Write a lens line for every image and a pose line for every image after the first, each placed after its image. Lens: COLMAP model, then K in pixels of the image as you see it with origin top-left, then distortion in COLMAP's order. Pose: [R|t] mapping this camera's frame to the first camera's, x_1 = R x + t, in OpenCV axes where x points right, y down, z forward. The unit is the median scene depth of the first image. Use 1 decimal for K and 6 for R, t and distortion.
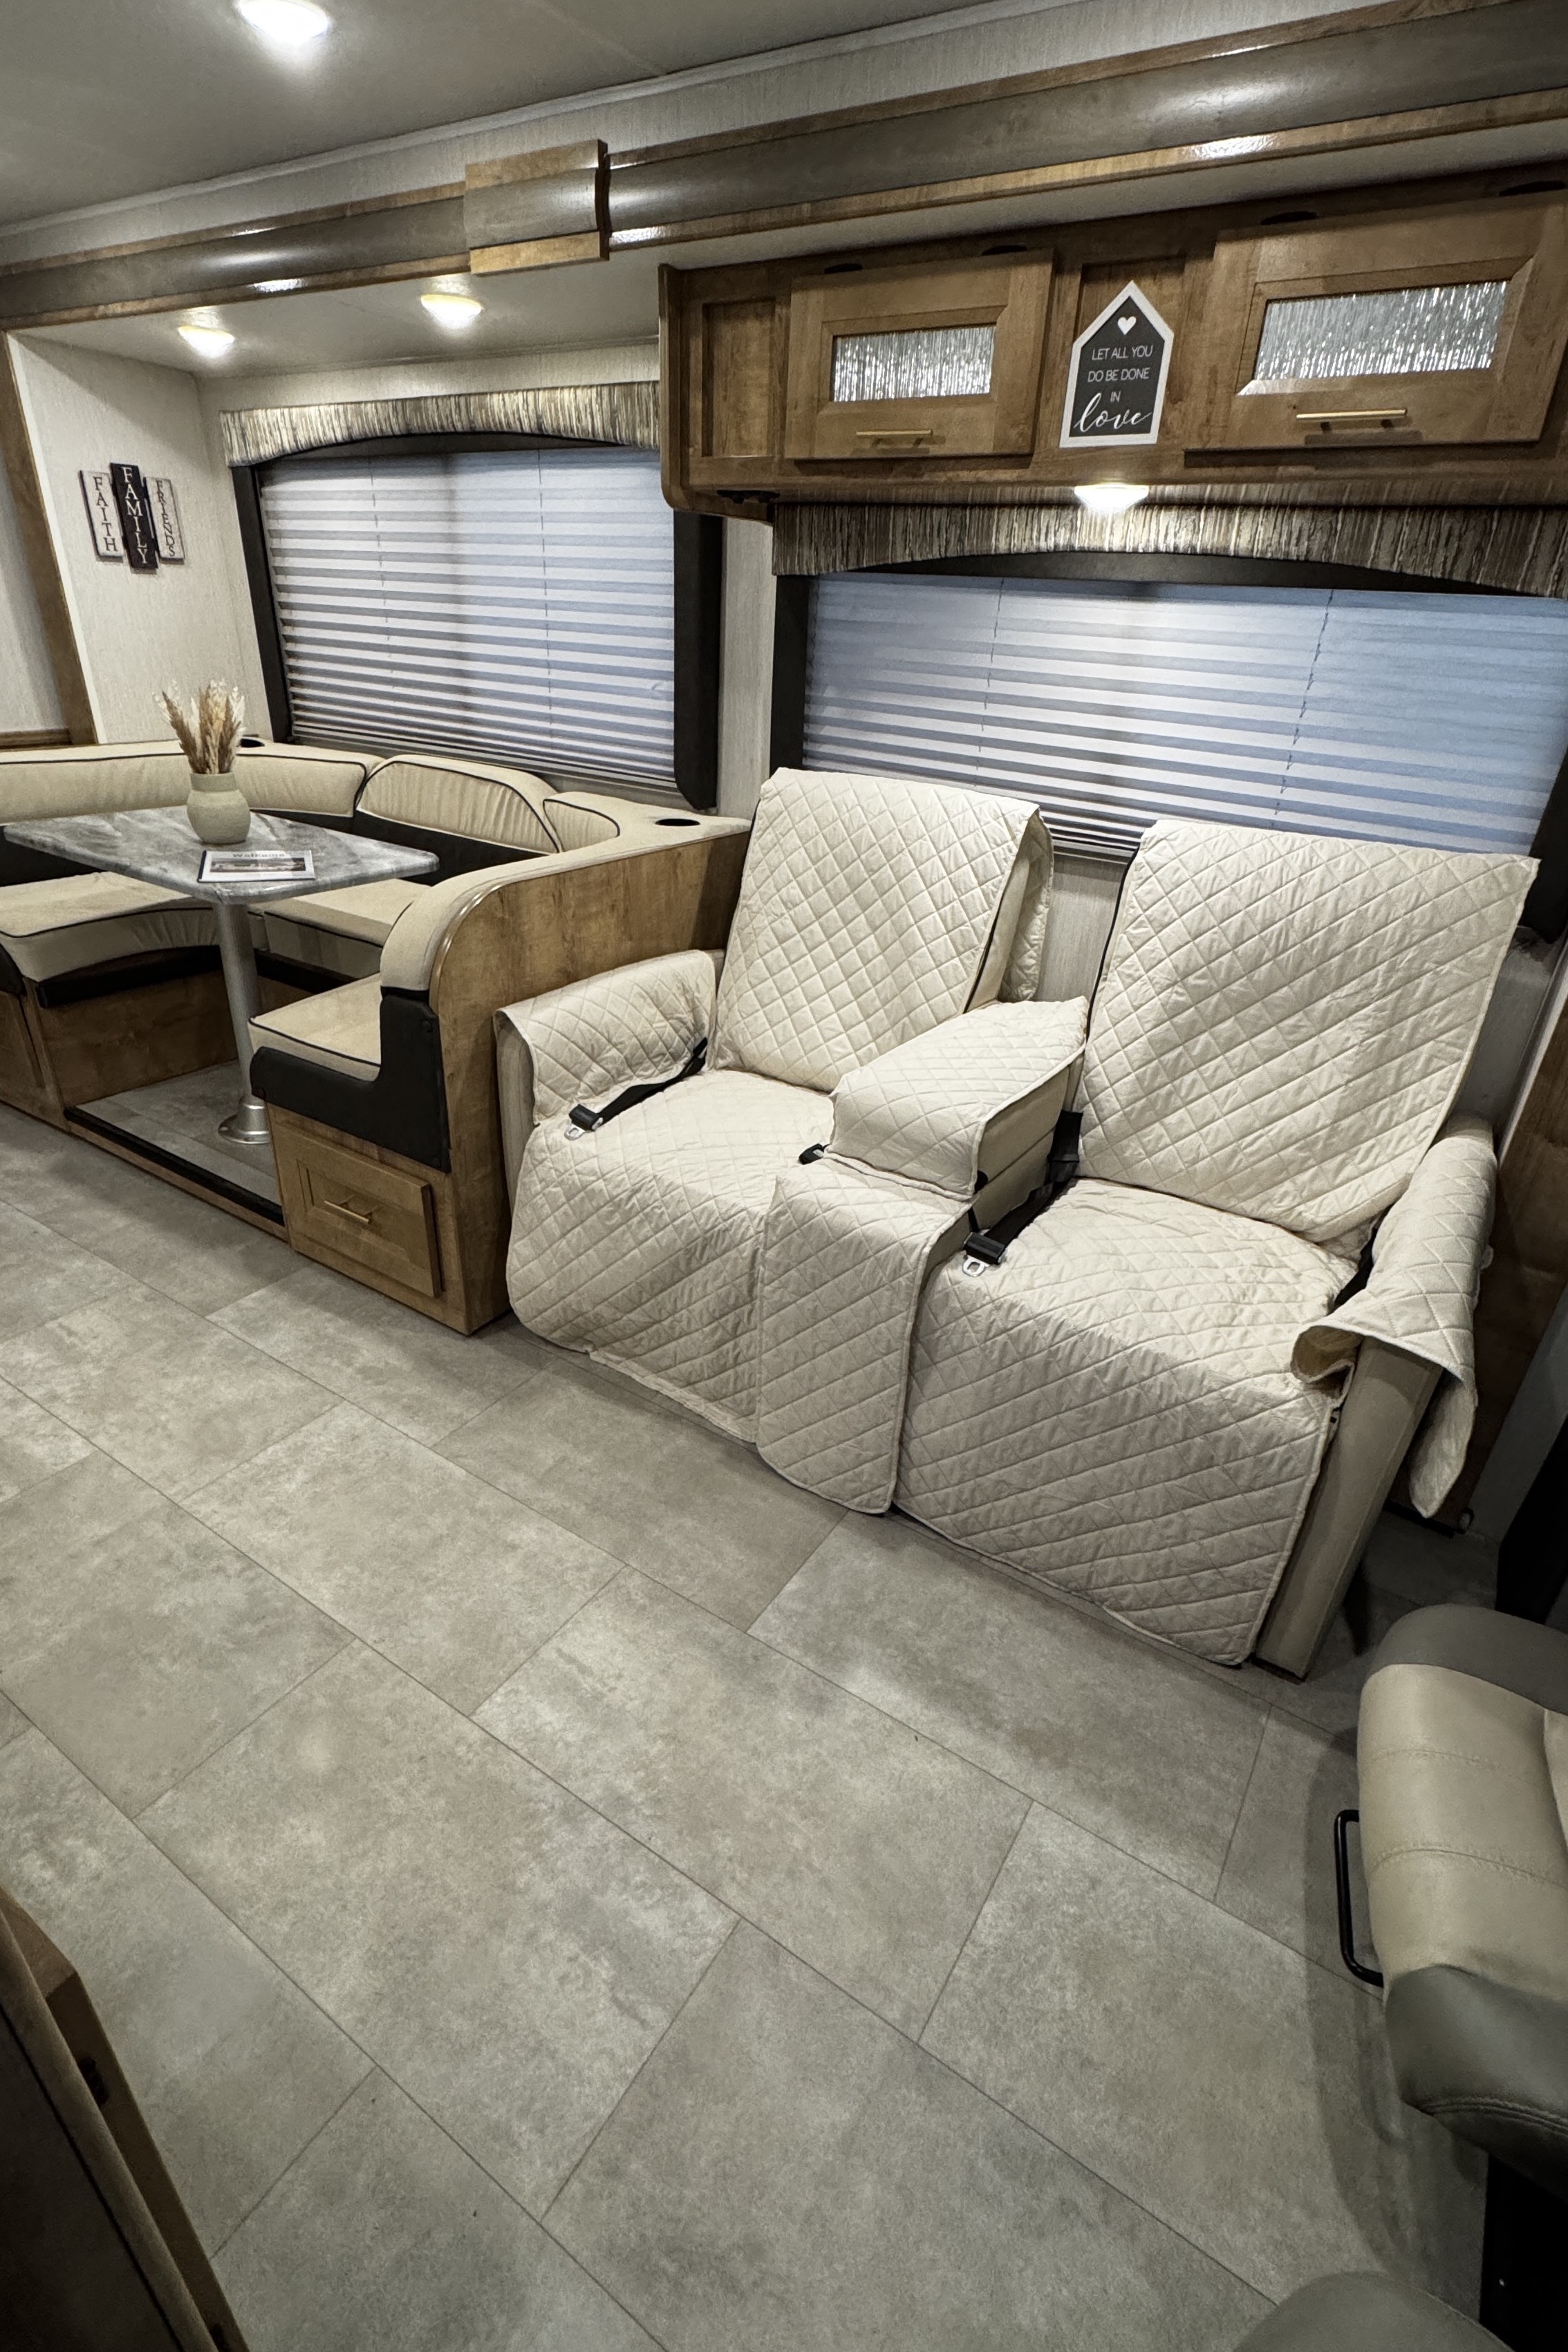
lens RADIAL K [[1107.2, 0, 784.0], [0, 1107.2, 1176.0], [0, 0, 1]] dist [-0.000981, 0.000023]
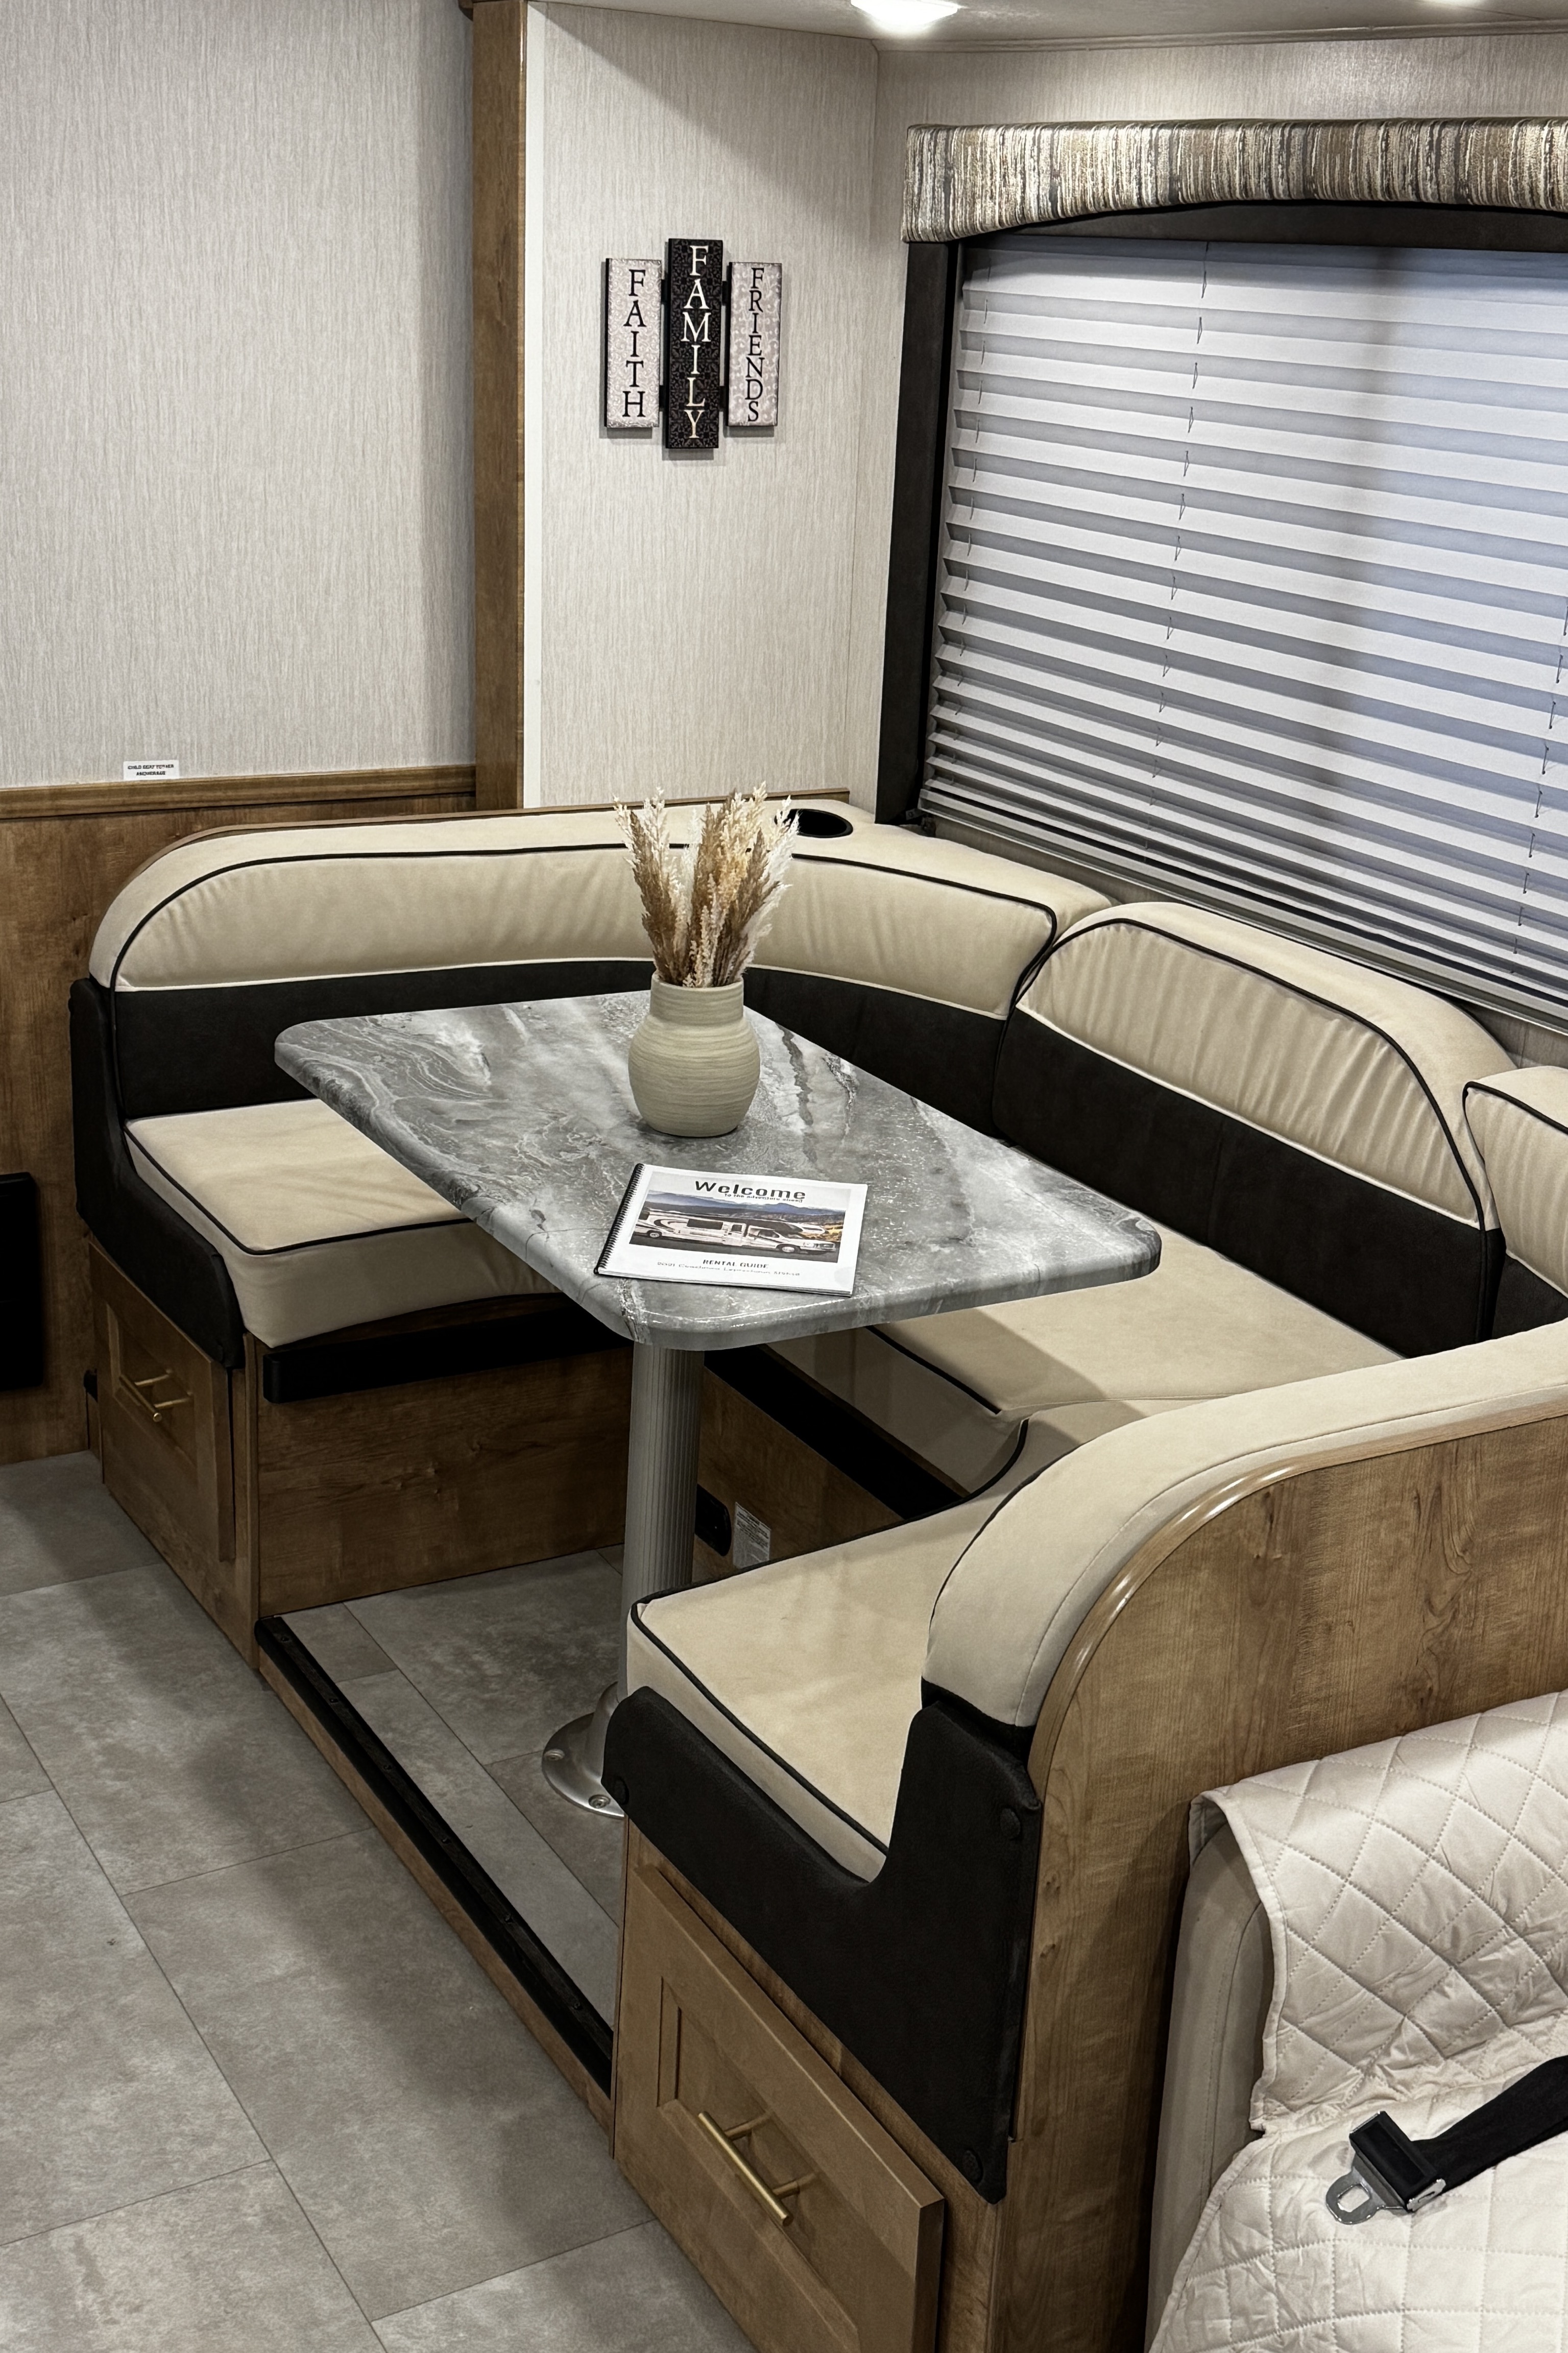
lens RADIAL K [[2731.3, 0, 784.0], [0, 2731.3, 1176.5], [0, 0, 1]] dist [0.217728, -0.513829]
pose [[0.891838, 0.144141, -0.428775, -0.019454], [-0.212065, 0.970484, -0.114842, -0.202545], [0.399566, 0.193348, 0.896082, 0.080959]]
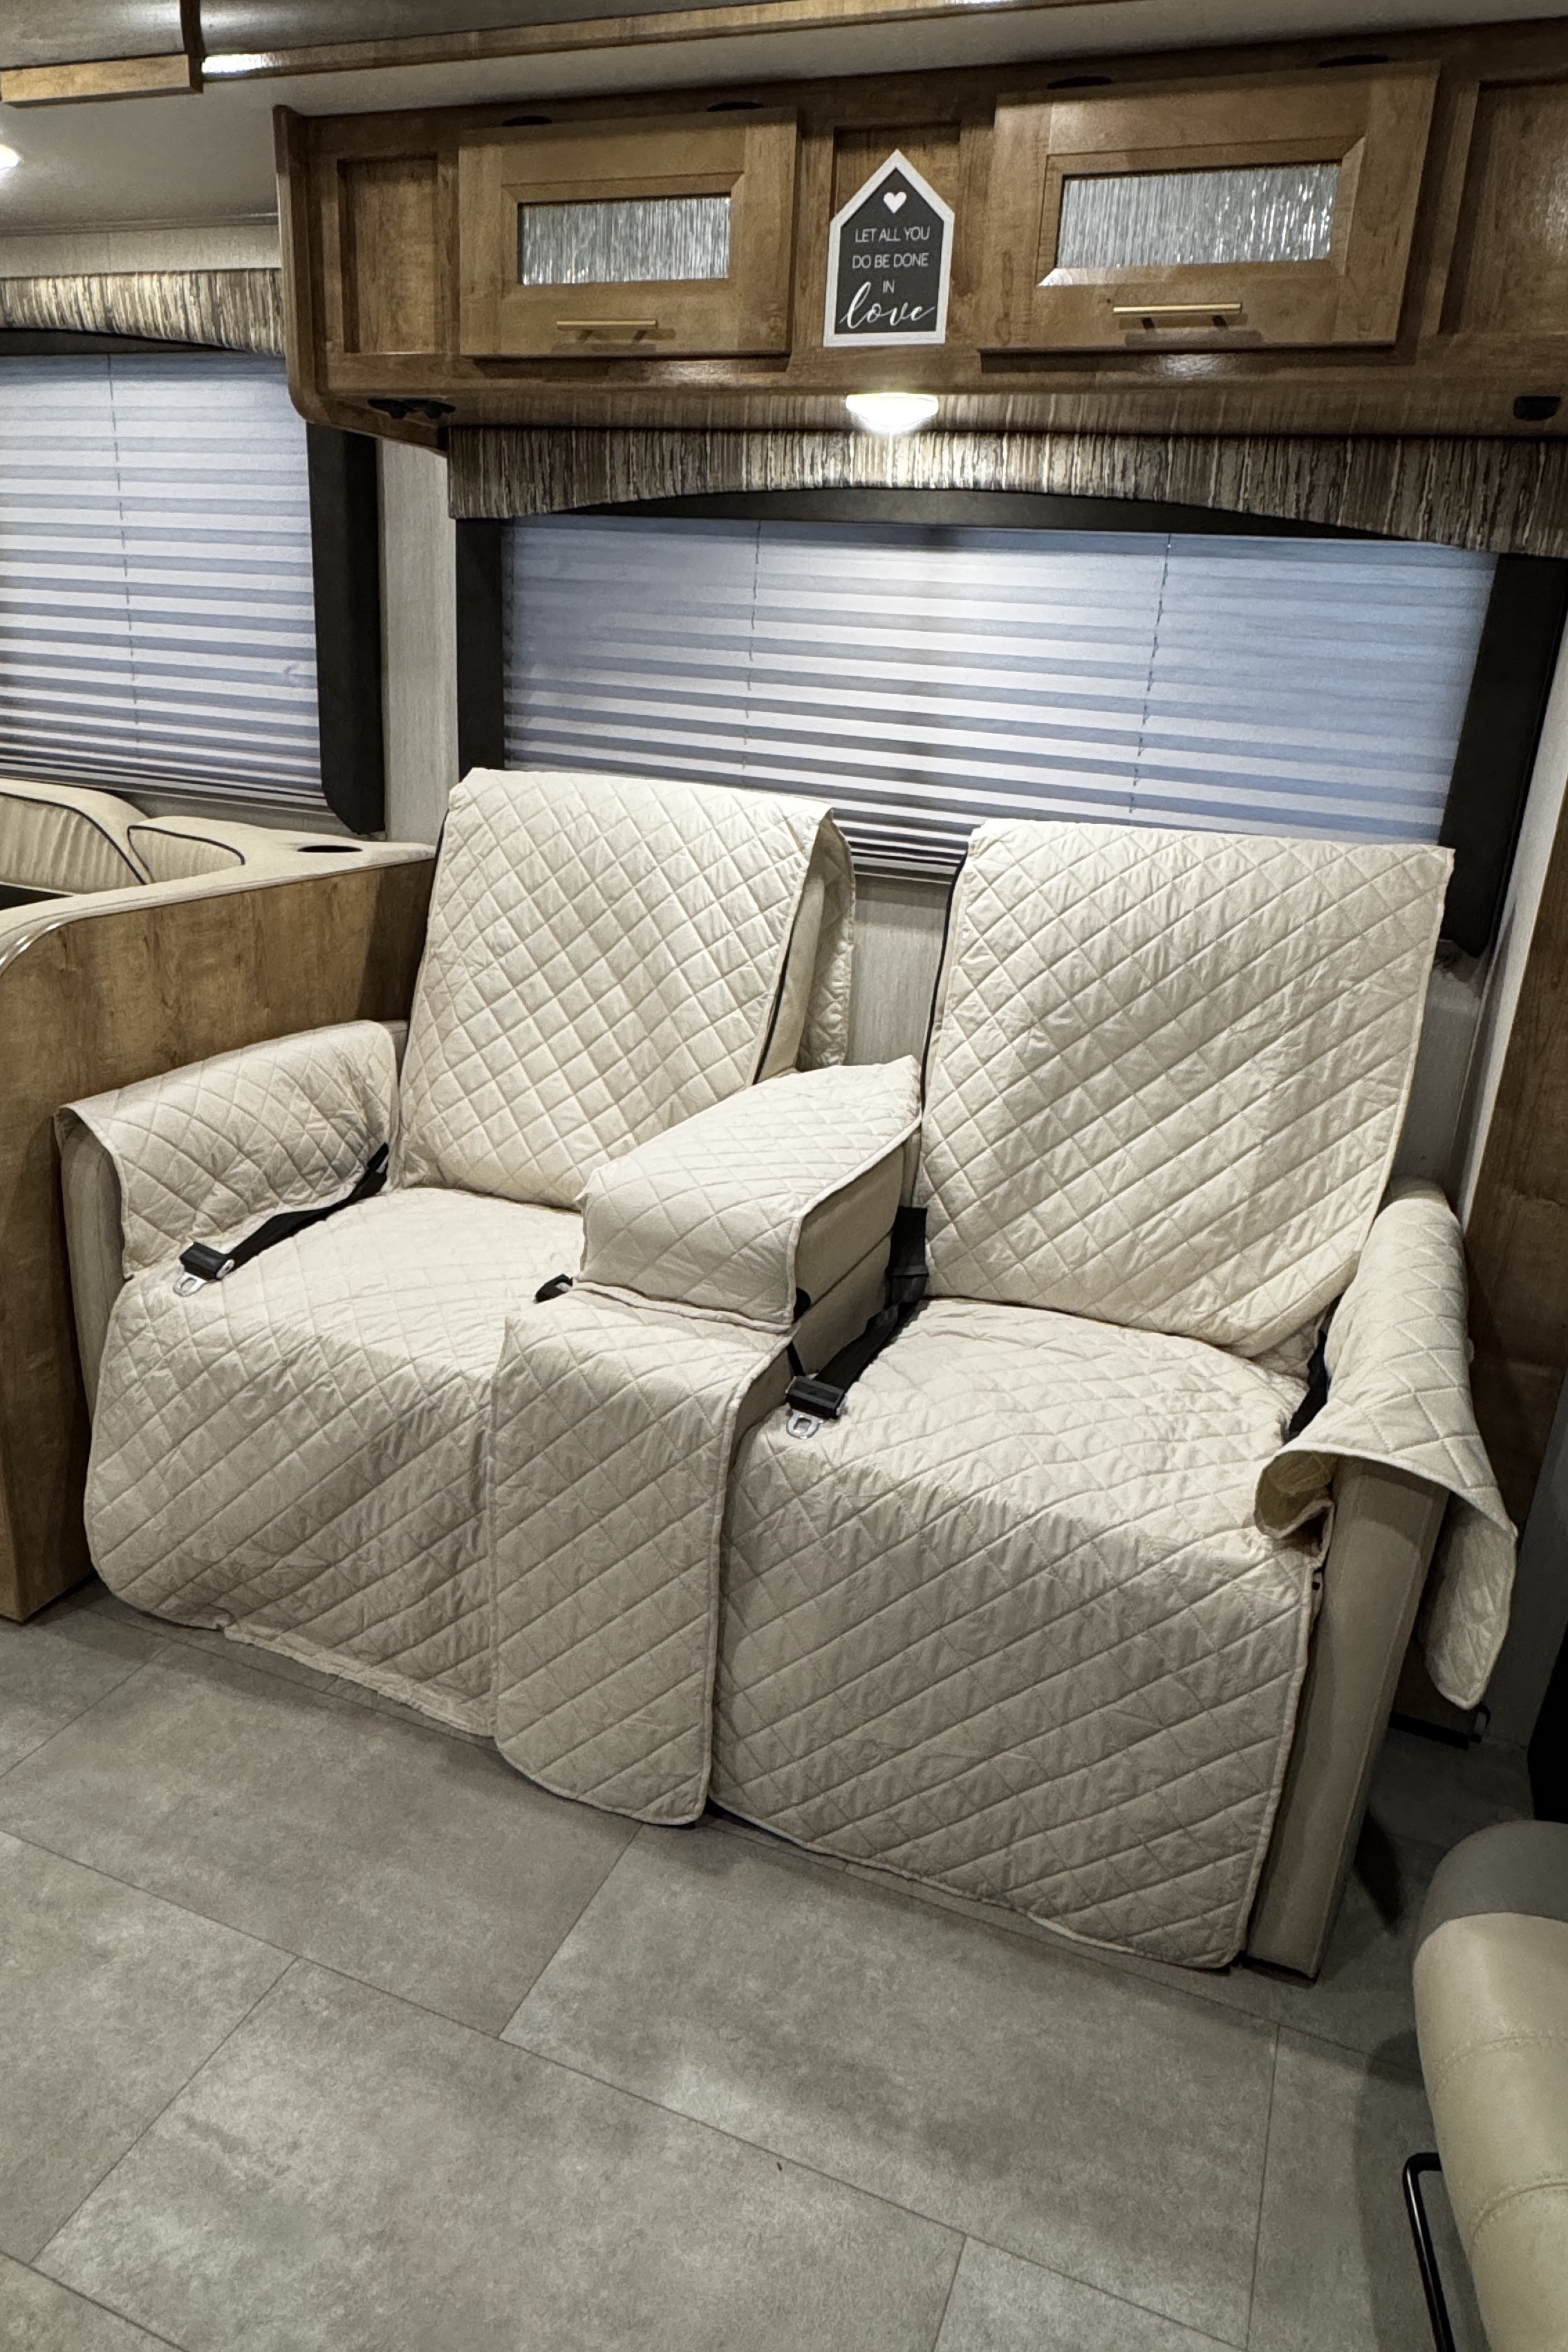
lens RADIAL K [[1509.4, 0, 774.9], [0, 1509.4, 1169.2], [0, 0, 1]] dist [-0.001000, 0.000876]
pose [[0.980982, -0.054882, 0.186176, -0.009874], [0.079419, 0.988717, -0.127009, 0.033477], [-0.177104, 0.139379, 0.974273, 0.048353]]
